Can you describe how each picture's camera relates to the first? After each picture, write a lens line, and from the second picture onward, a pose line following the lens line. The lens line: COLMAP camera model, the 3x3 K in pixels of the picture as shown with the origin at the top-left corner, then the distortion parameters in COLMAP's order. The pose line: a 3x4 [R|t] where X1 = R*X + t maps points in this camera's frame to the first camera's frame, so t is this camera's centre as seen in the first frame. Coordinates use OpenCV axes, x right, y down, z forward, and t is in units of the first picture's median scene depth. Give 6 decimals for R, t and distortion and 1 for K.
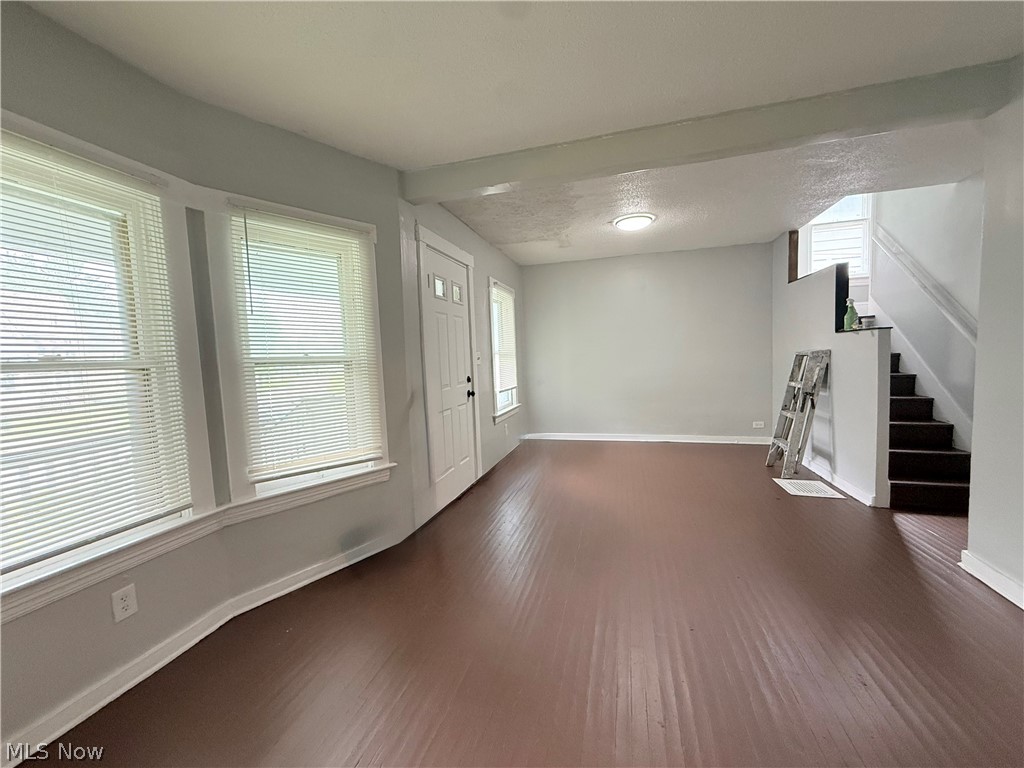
lens RADIAL K [[405.8, 0, 508.3], [0, 405.8, 384.2], [0, 0, 1]] dist [-0.003080, 0.000533]
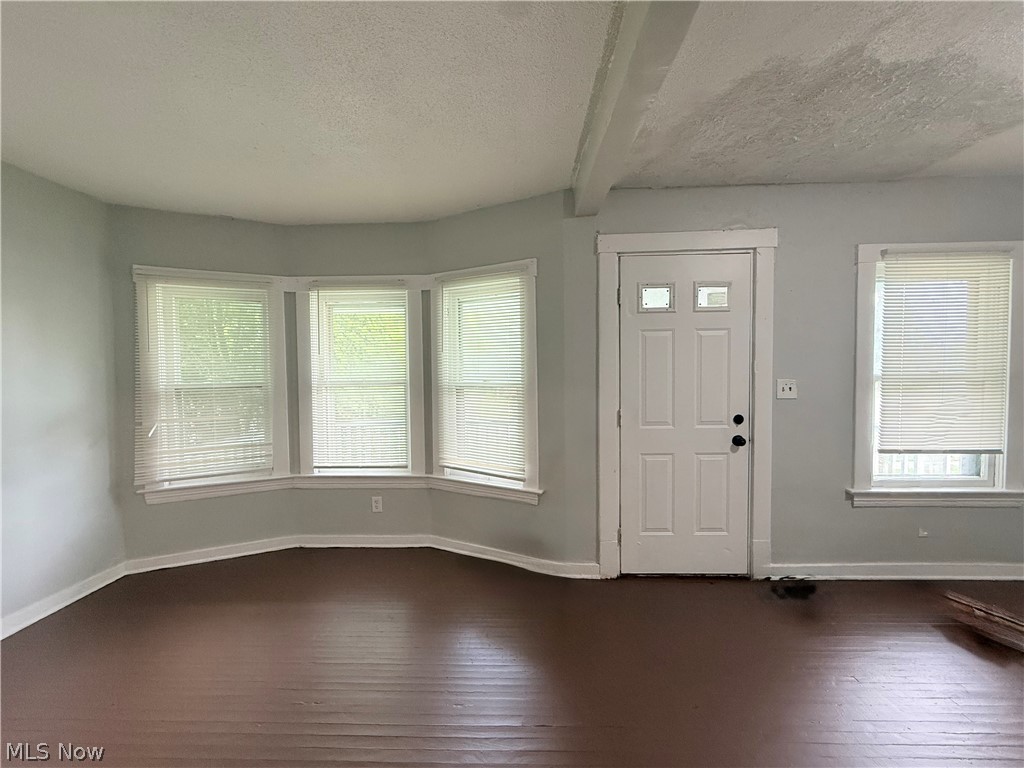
lens RADIAL K [[405.8, 0, 508.3], [0, 405.8, 384.2], [0, 0, 1]] dist [-0.003080, 0.000533]
pose [[0.245728, 0.071900, -0.966669, 0.679247], [-0.065428, 0.996201, 0.057465, -0.125664], [0.967128, 0.049126, 0.249499, 0.686658]]
